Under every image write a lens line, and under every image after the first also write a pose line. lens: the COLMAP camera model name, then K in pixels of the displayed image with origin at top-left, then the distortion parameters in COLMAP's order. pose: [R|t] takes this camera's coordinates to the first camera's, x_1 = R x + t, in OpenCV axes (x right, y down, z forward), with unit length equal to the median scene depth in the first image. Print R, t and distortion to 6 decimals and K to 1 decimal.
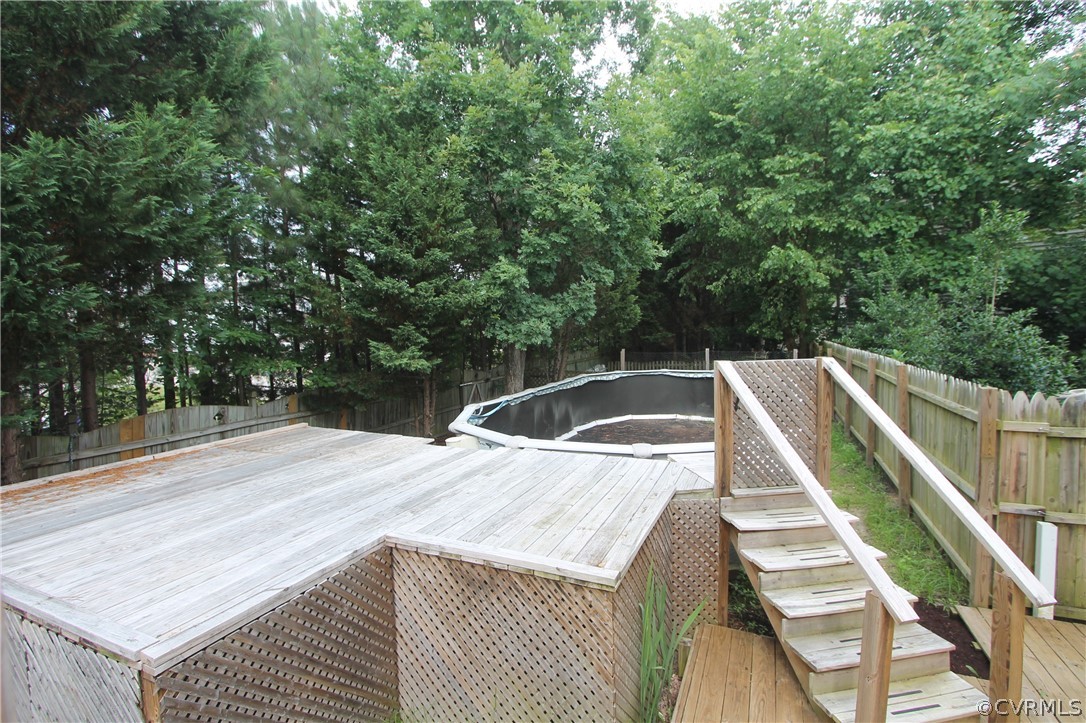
lens RADIAL K [[514.0, 0, 545.5], [0, 514.0, 357.9], [0, 0, 1]] dist [-0.016041, 0.001988]
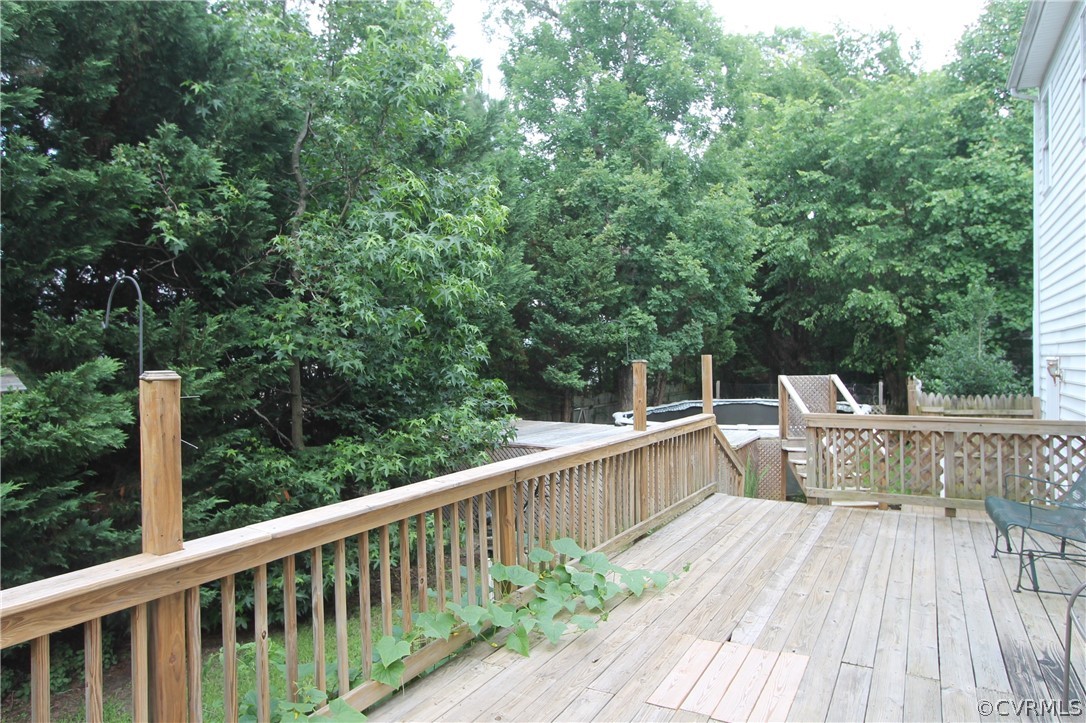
lens RADIAL K [[759.9, 0, 544.3], [0, 759.9, 356.6], [0, 0, 1]] dist [0.000951, 0.001970]
pose [[0.998518, 0.012403, -0.052982, -0.158476], [-0.015641, 0.998006, -0.061157, 0.045331], [0.052118, 0.061895, 0.996721, -0.734399]]
